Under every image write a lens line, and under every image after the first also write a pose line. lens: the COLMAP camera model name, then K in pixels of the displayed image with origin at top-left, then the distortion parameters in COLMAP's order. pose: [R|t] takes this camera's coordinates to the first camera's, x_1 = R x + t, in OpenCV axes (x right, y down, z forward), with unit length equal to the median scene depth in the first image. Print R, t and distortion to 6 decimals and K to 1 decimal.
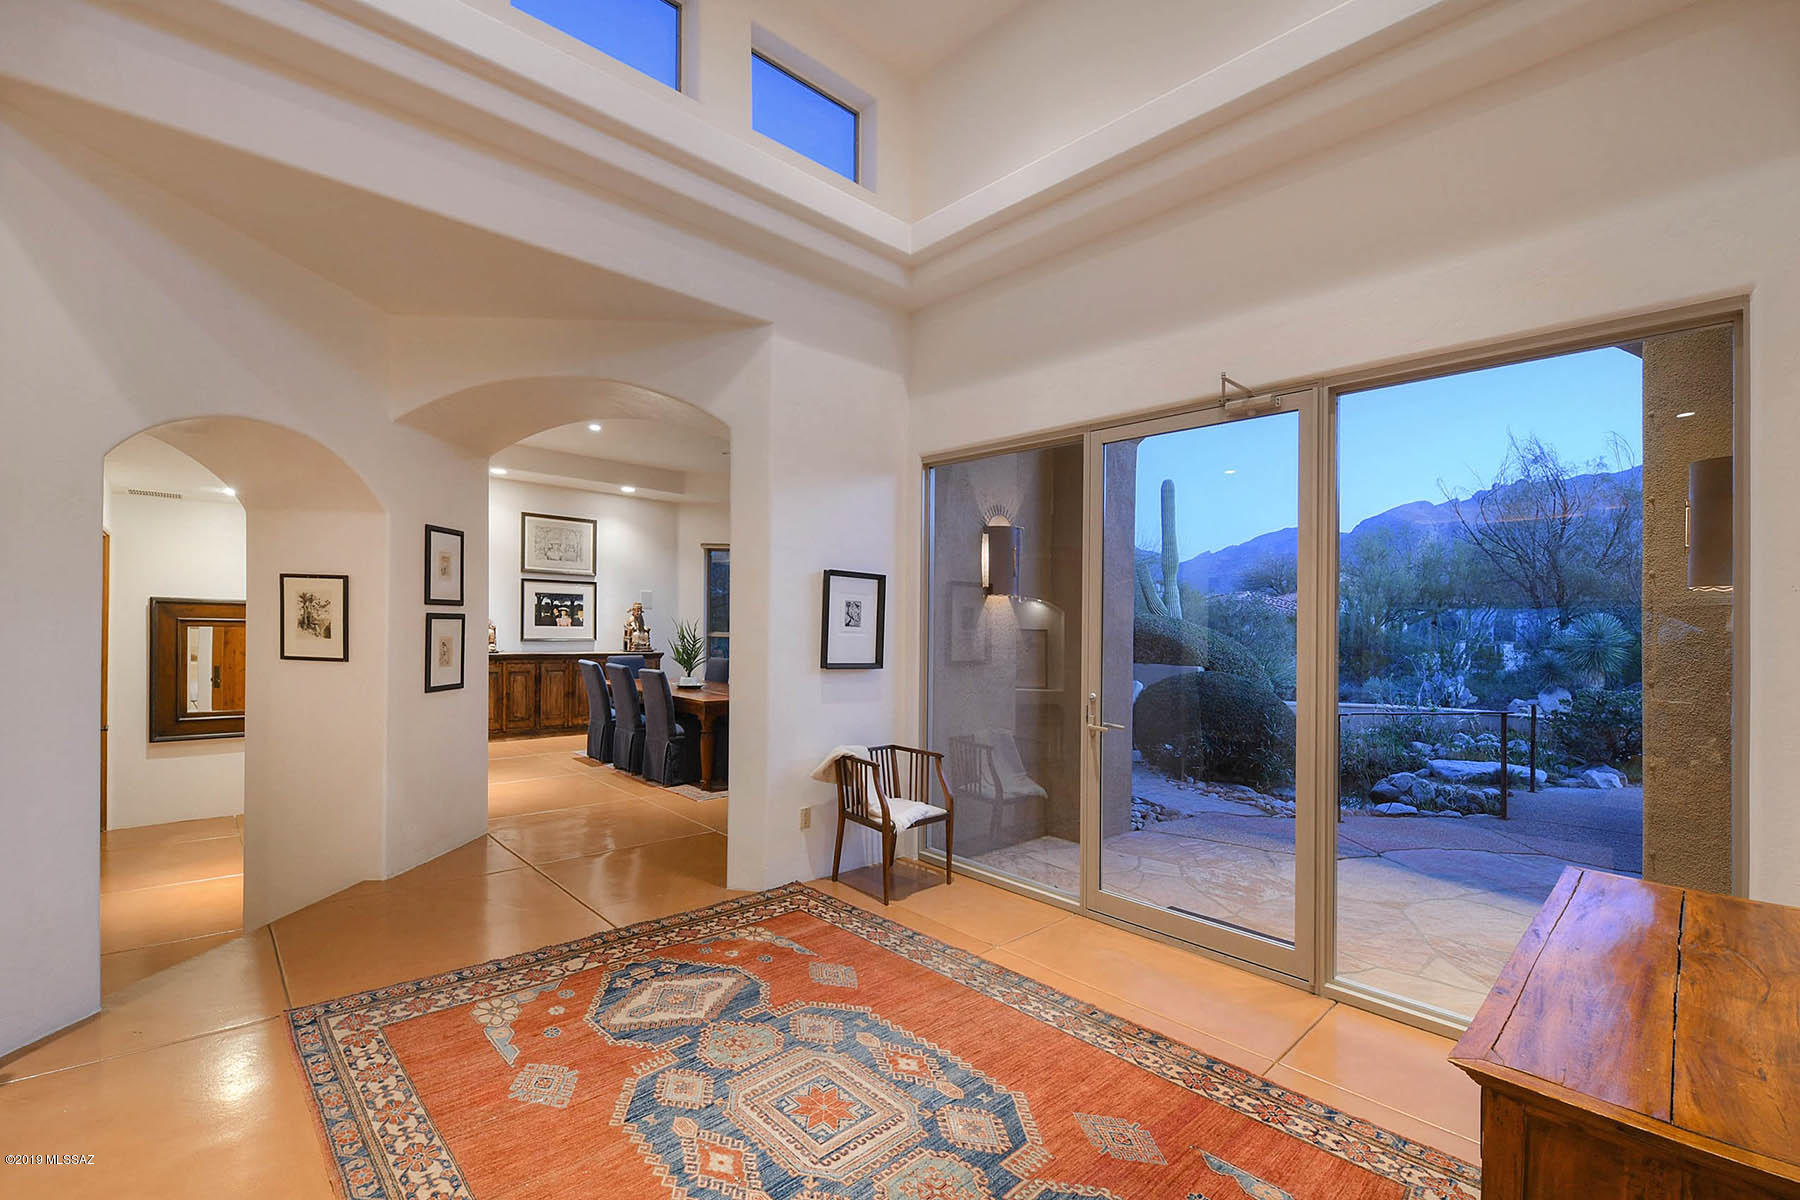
lens RADIAL K [[768.4, 0, 900.0], [0, 768.4, 600.0], [0, 0, 1]] dist [-0.004247, -0.000425]
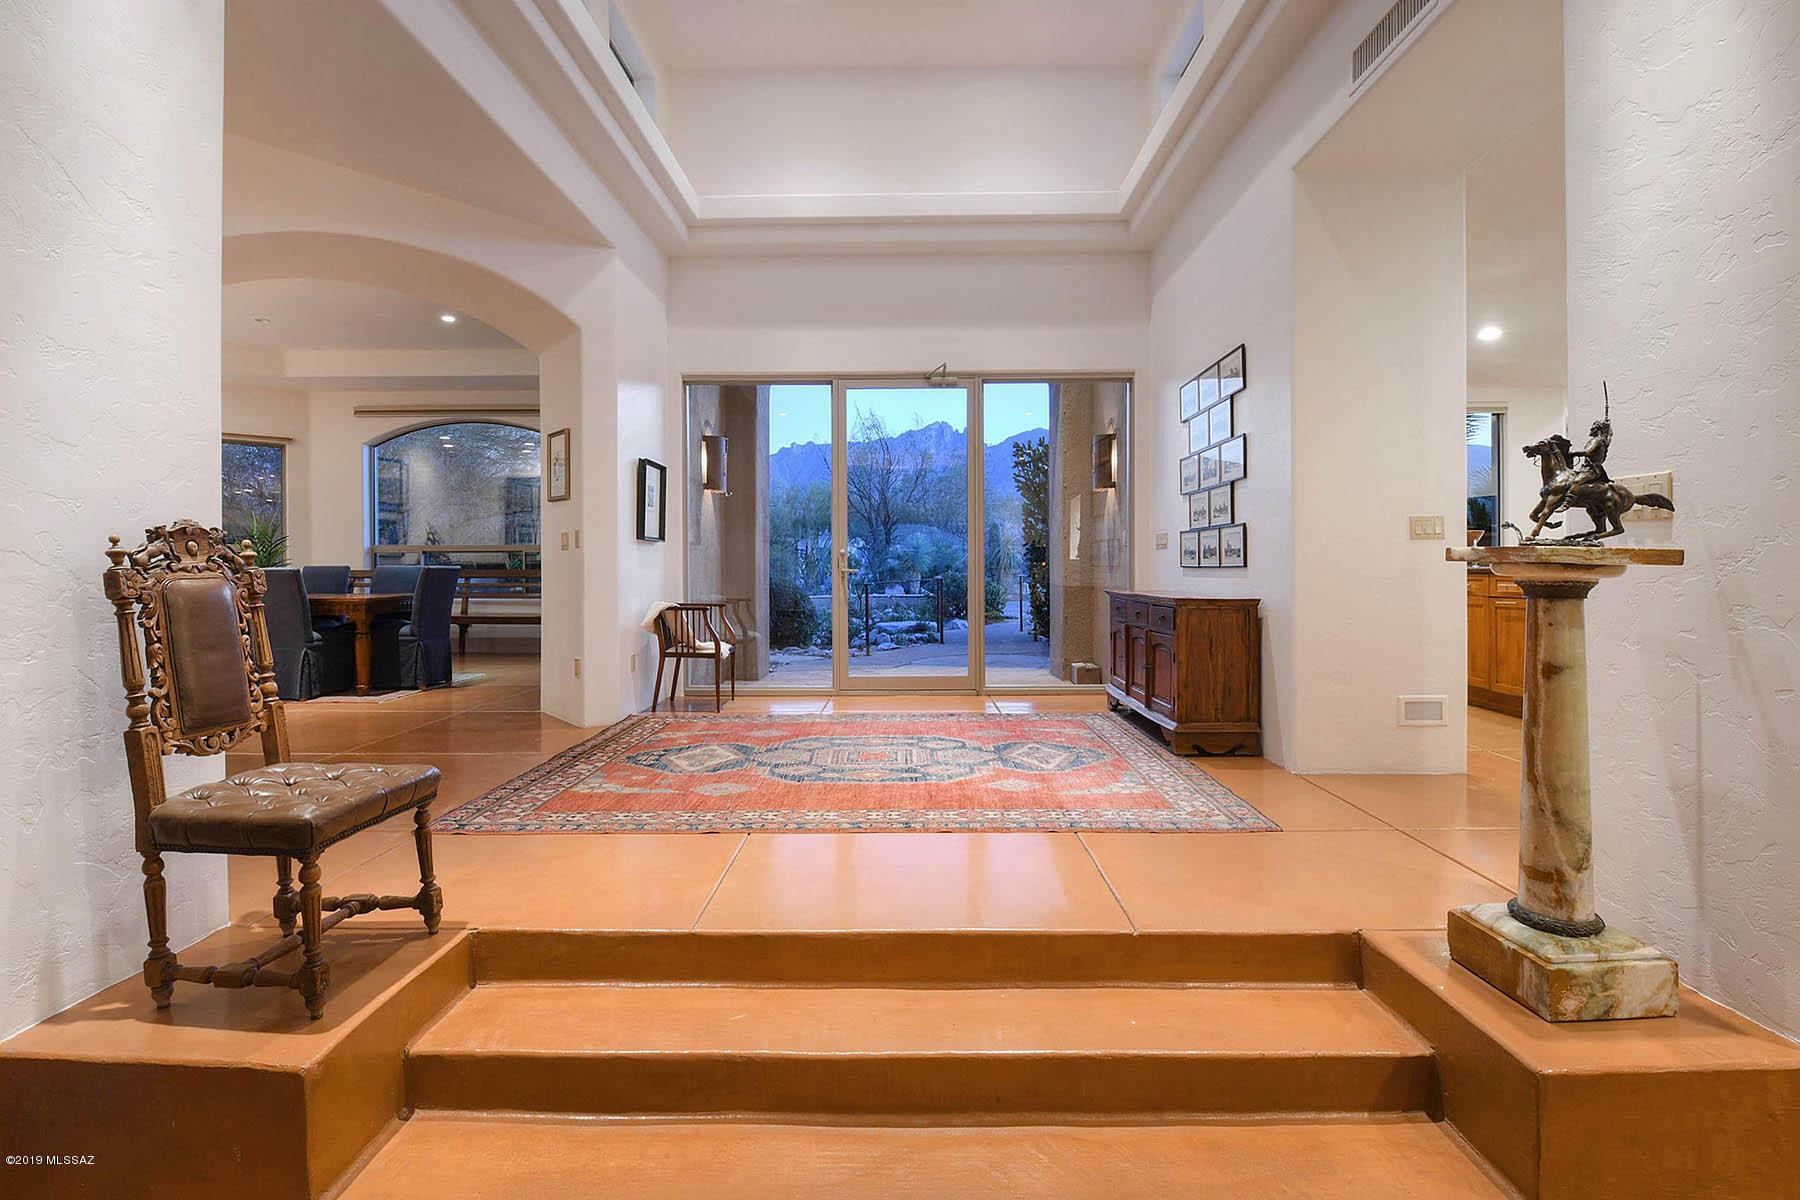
lens RADIAL K [[779.7, 0, 902.8], [0, 779.7, 538.3], [0, 0, 1]] dist [-0.001085, -0.000108]
pose [[0.693356, -0.001656, 0.720593, -0.657881], [0.000251, 0.999998, 0.002056, 0.078695], [-0.720595, -0.001244, 0.693355, -0.135591]]
